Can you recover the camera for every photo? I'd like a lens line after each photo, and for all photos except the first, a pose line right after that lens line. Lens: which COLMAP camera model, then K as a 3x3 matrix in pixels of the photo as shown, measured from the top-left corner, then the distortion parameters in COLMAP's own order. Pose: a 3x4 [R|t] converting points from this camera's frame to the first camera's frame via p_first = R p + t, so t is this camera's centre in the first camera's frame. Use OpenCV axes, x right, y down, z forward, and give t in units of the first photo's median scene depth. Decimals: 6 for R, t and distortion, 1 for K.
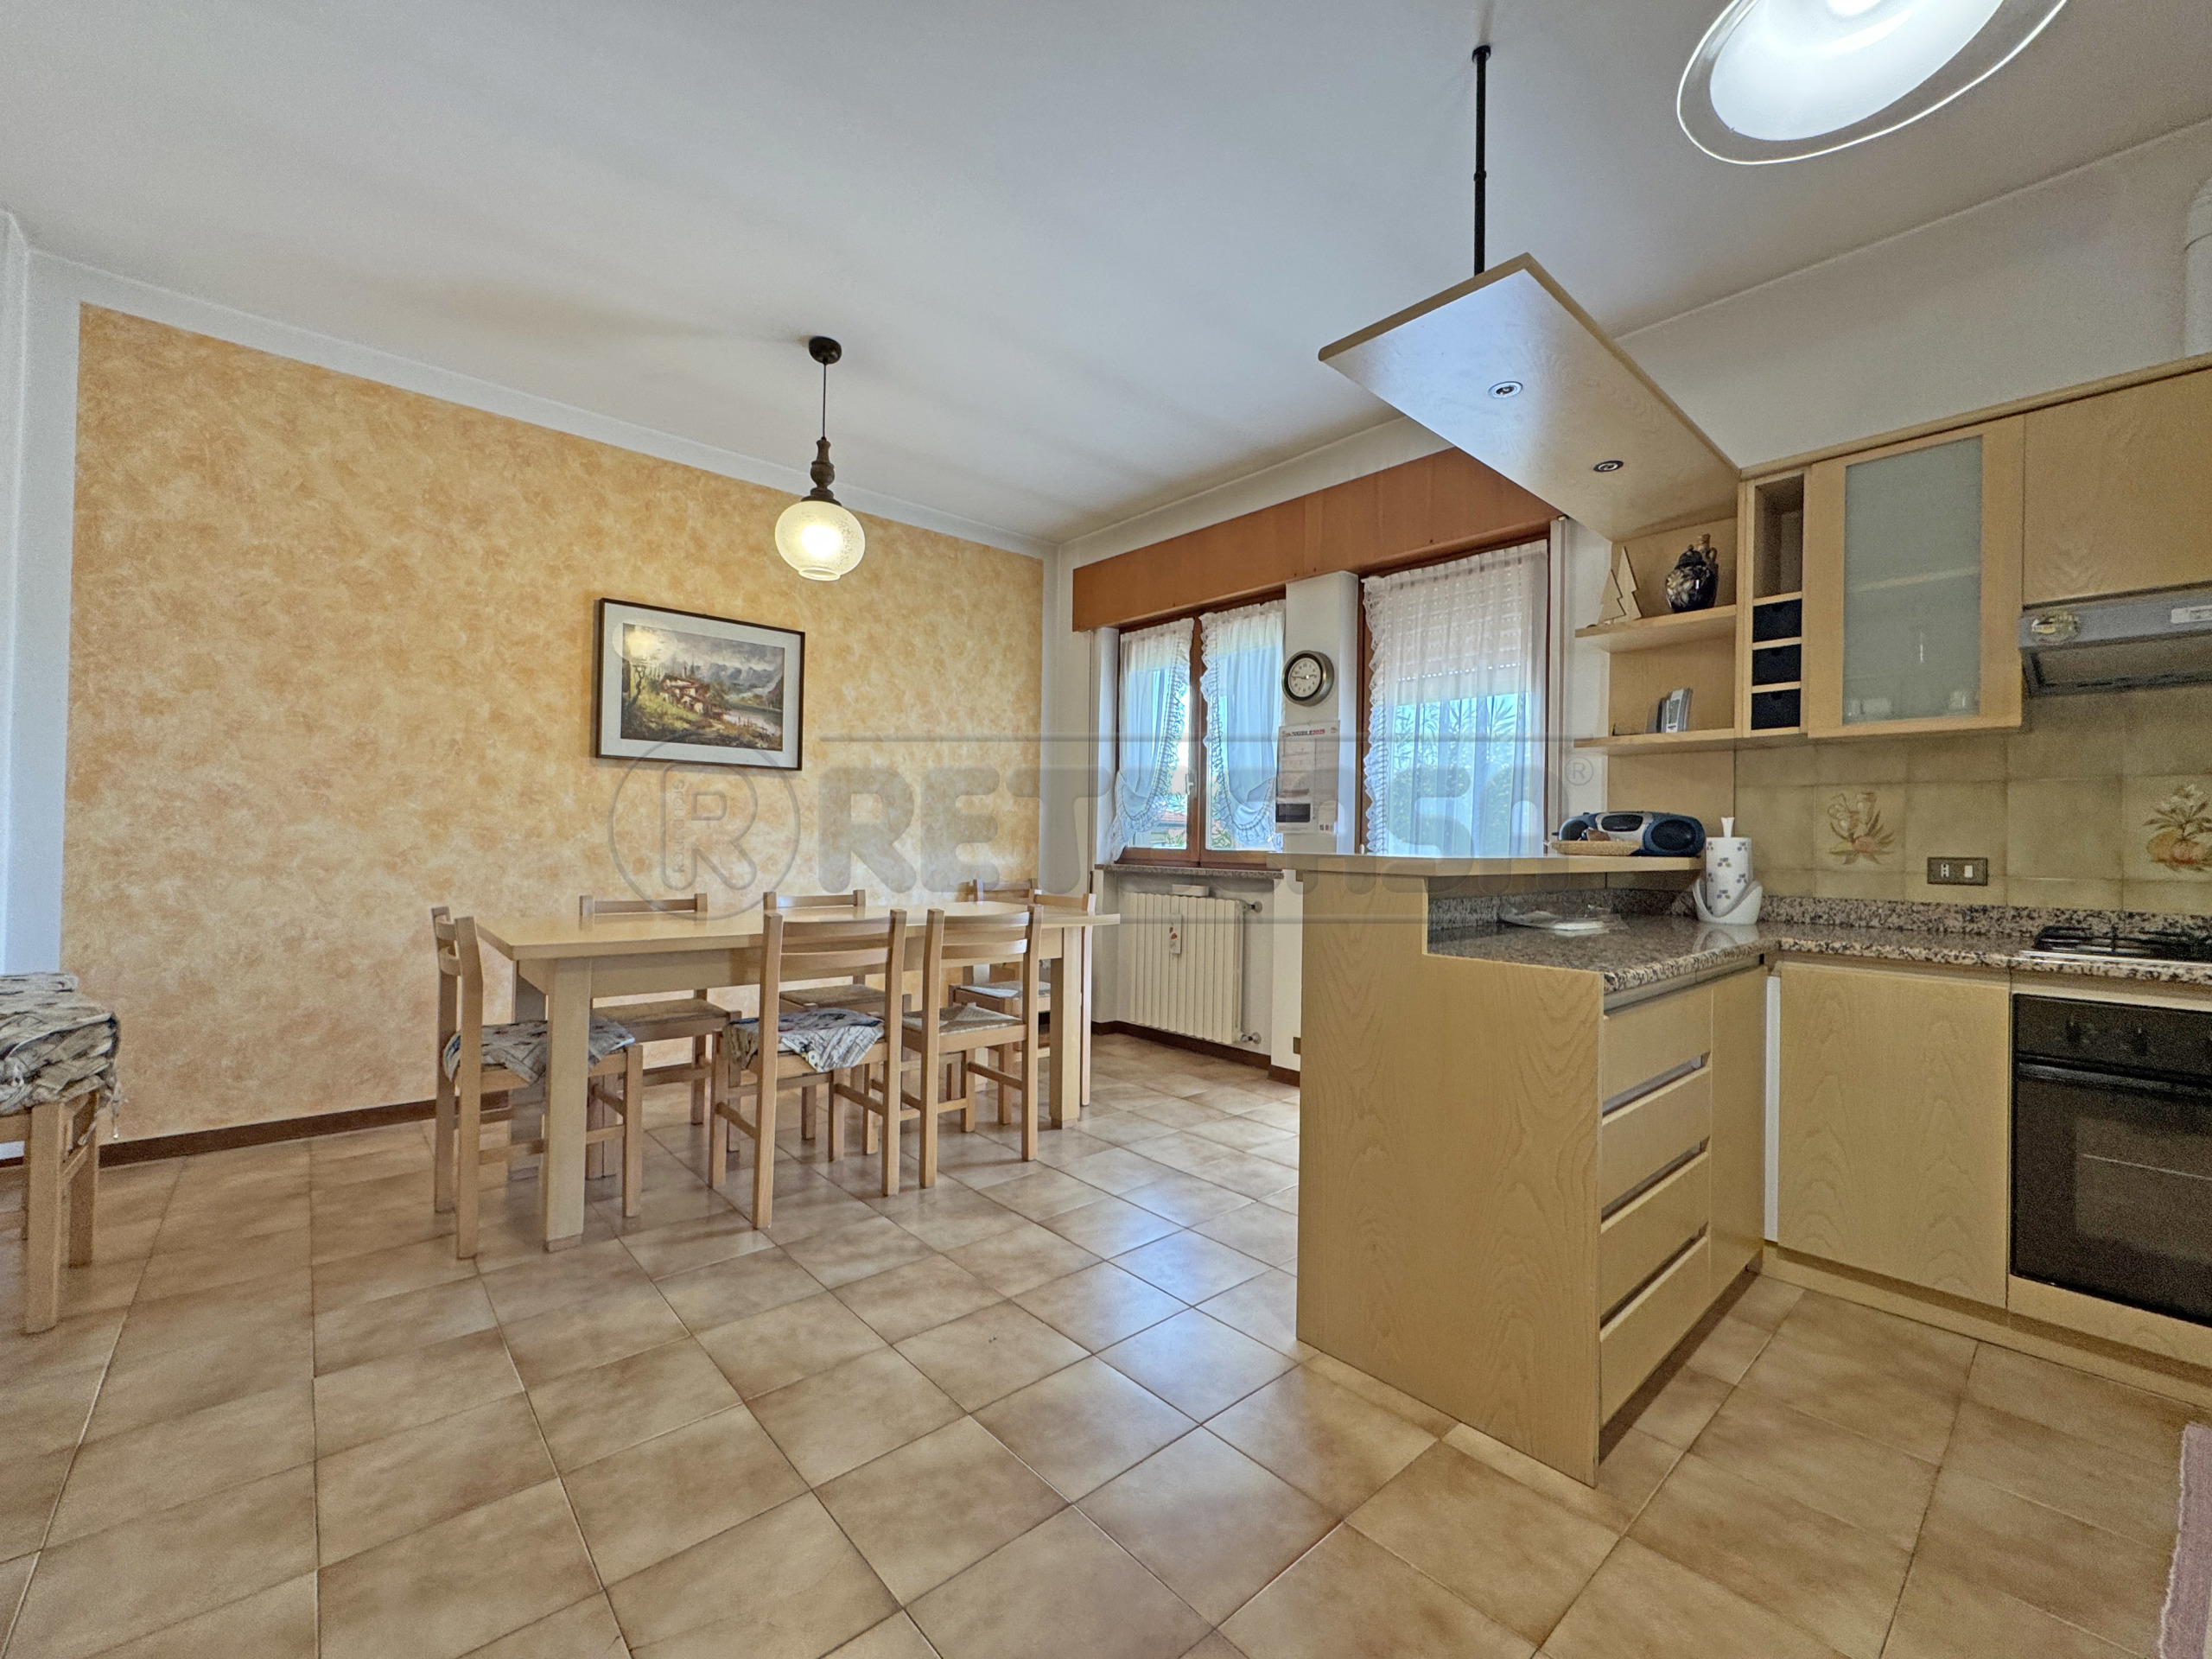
lens RADIAL K [[900.2, 0, 1107.7], [0, 900.2, 823.4], [0, 0, 1]] dist [-0.004878, -0.000821]
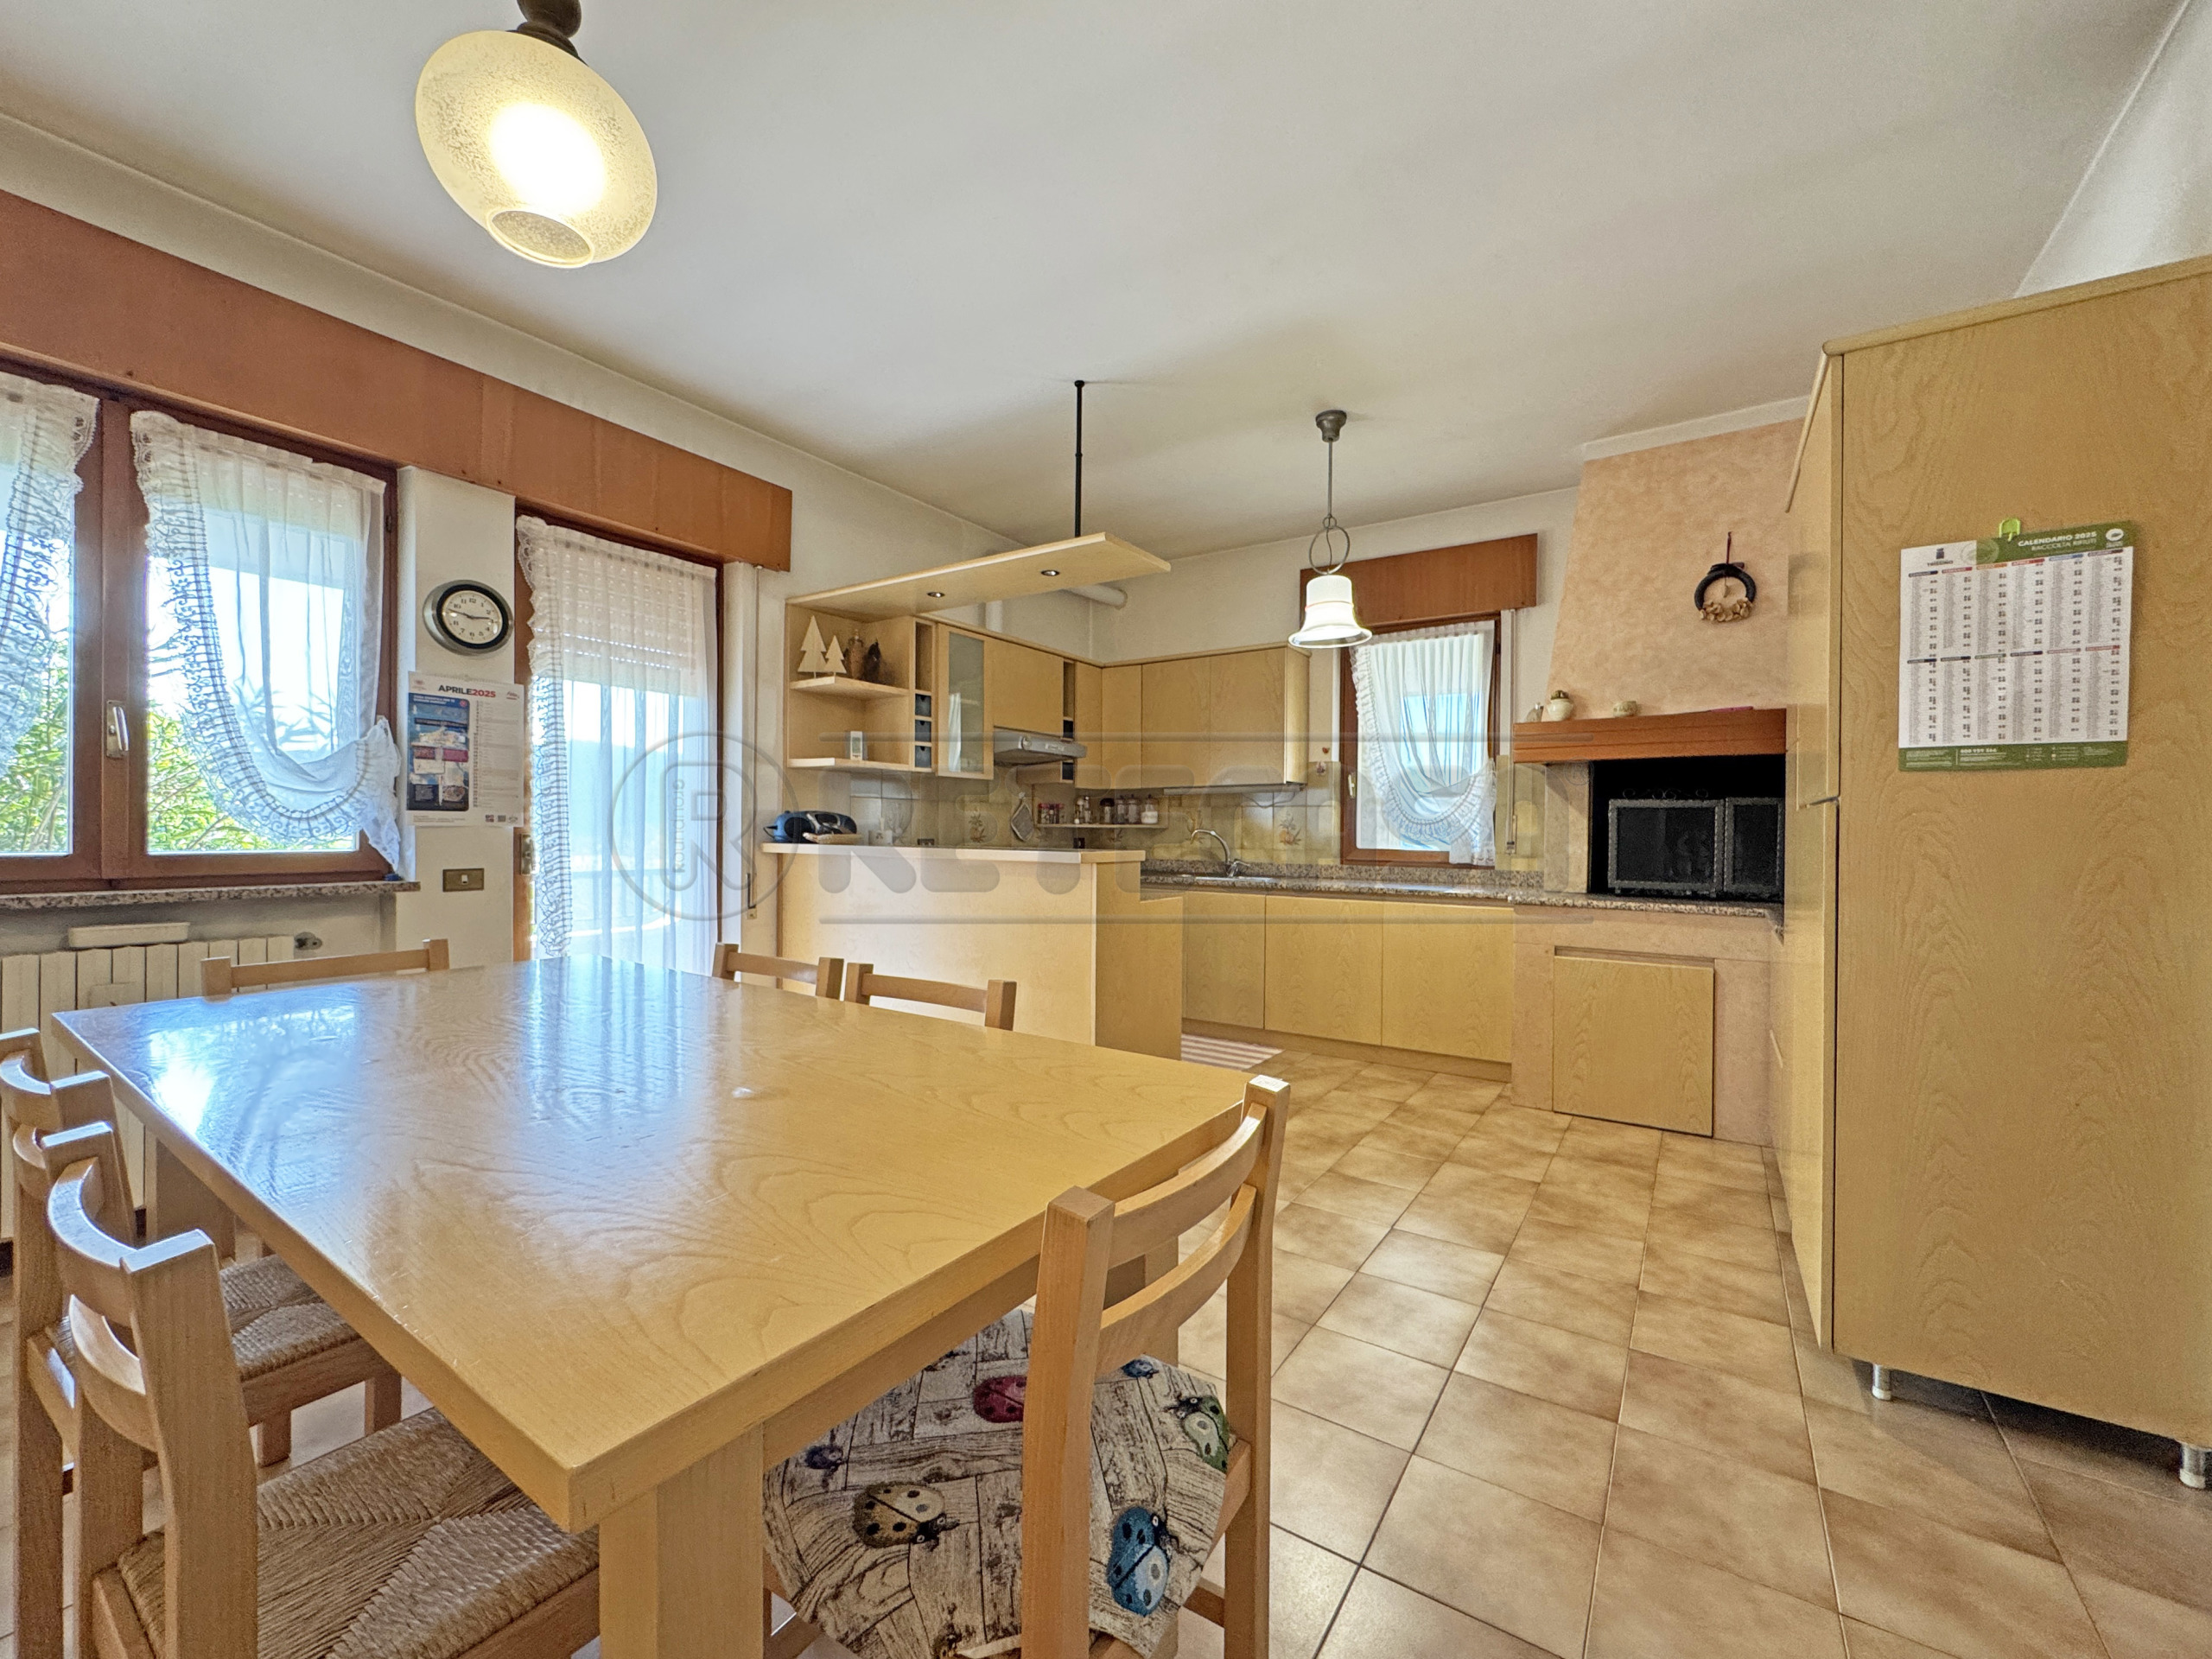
lens RADIAL K [[900.2, 0, 1101.1], [0, 900.2, 835.9], [0, 0, 1]] dist [-0.004878, -0.000821]
pose [[-0.244526, -0.024922, 0.969322, -0.714245], [-0.028950, 0.999412, 0.018393, -0.011187], [-0.969210, -0.023564, -0.245104, 0.759339]]
